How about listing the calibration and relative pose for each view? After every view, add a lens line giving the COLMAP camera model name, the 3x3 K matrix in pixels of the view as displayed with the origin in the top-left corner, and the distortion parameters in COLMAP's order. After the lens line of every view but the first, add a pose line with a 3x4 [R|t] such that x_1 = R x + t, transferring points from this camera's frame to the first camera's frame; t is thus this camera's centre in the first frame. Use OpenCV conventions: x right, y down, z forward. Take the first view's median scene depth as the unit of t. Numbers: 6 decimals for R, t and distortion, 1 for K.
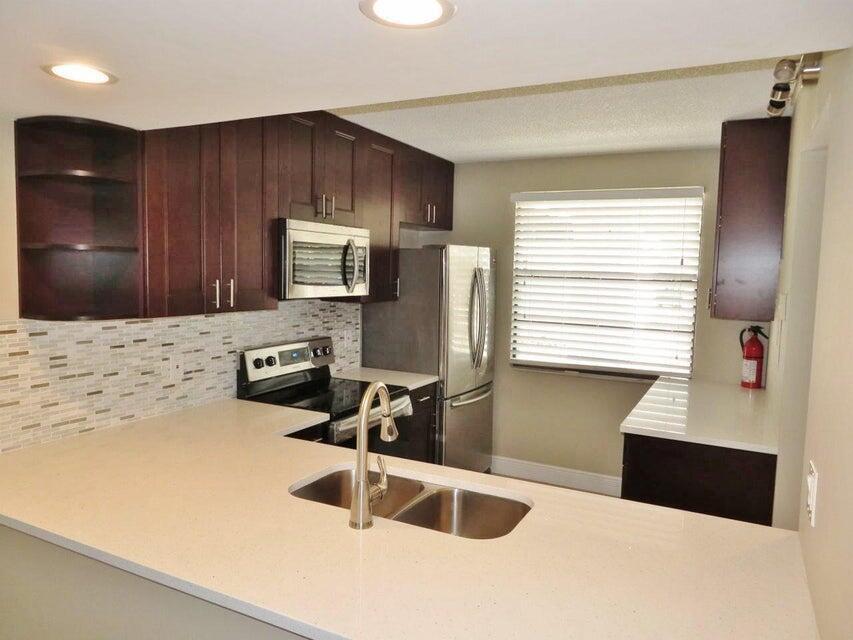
lens RADIAL K [[613.7, 0, 426.5], [0, 613.7, 320.0], [0, 0, 1]] dist [-0.013287, -0.001068]
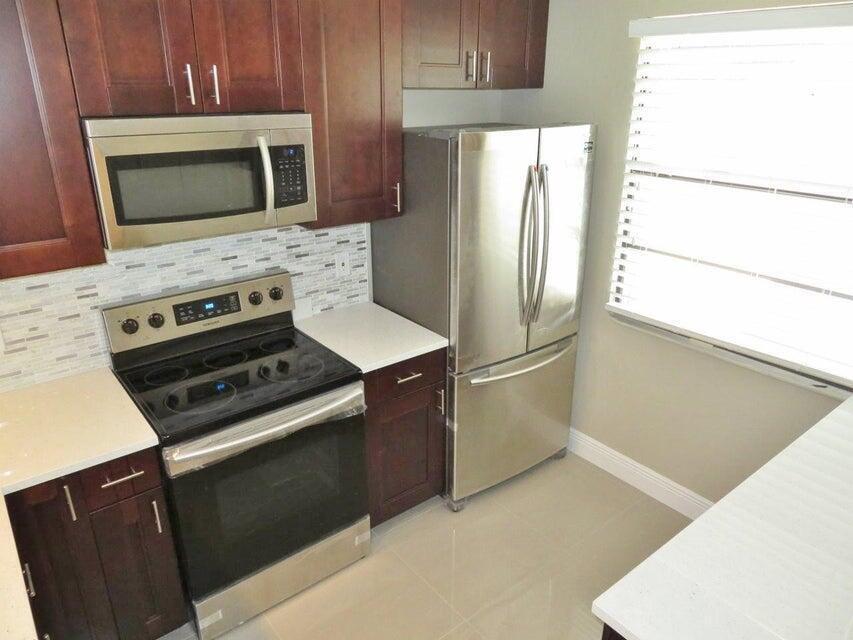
lens RADIAL K [[613.7, 0, 426.5], [0, 613.7, 320.0], [0, 0, 1]] dist [-0.013287, -0.001068]
pose [[0.909171, 0.133388, -0.394481, 0.301147], [-0.016456, 0.958078, 0.286033, -0.137265], [0.416097, -0.253561, 0.873253, 0.505180]]
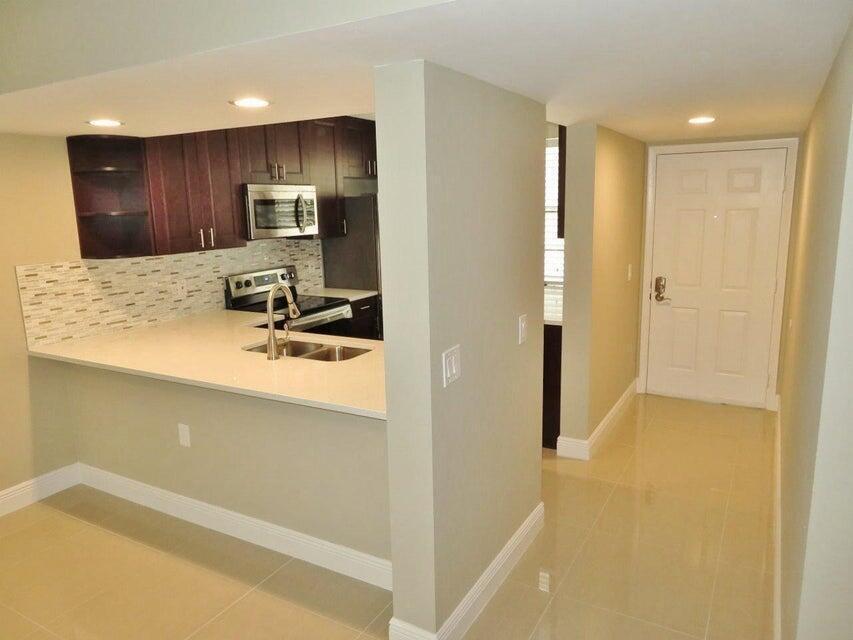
lens RADIAL K [[613.7, 0, 426.5], [0, 613.7, 320.0], [0, 0, 1]] dist [-0.013287, -0.001068]
pose [[0.998006, -0.038045, -0.050373, 0.229958], [0.043240, 0.993380, 0.106426, 0.017393], [0.045990, -0.108392, 0.993044, -0.414912]]
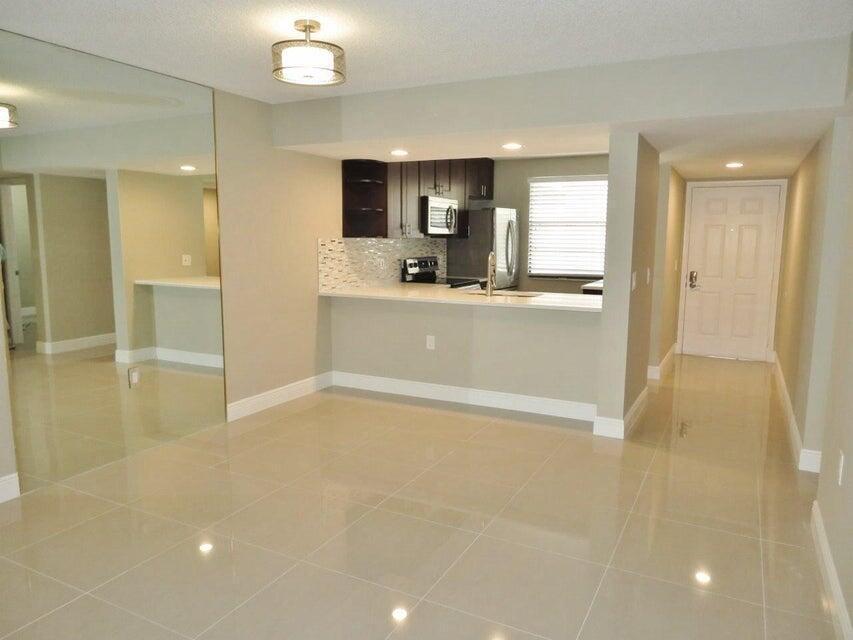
lens RADIAL K [[613.7, 0, 426.5], [0, 613.7, 320.0], [0, 0, 1]] dist [-0.013287, -0.001068]
pose [[0.999893, -0.013855, -0.004601, -0.204591], [0.014079, 0.998509, 0.052738, 0.141077], [0.003863, -0.052797, 0.998598, -1.061950]]
